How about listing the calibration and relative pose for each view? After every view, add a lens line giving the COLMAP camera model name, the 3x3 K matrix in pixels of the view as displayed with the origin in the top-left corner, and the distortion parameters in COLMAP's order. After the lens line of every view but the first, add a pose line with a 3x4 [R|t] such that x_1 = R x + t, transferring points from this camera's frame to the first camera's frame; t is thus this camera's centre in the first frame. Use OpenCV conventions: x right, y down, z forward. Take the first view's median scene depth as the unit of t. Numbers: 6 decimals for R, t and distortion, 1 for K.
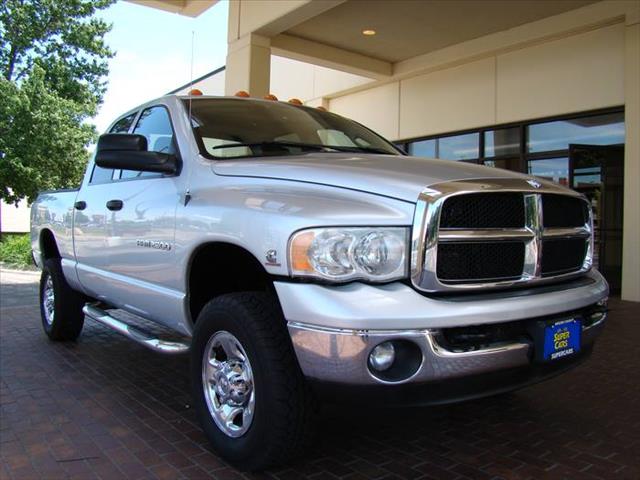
lens RADIAL K [[585.5, 0, 322.6], [0, 585.5, 233.4], [0, 0, 1]] dist [-0.124021, 0.000000]
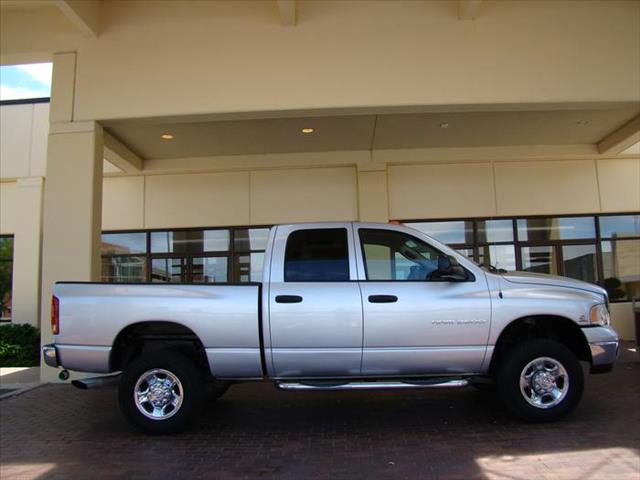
lens RADIAL K [[585.5, 0, 326.6], [0, 585.5, 227.1], [0, 0, 1]] dist [-0.124021, 0.000000]
pose [[0.624796, 0.070087, 0.777636, -1.795136], [0.041159, 0.991622, -0.122442, -0.060965], [-0.779702, 0.108508, 0.616677, 0.223457]]
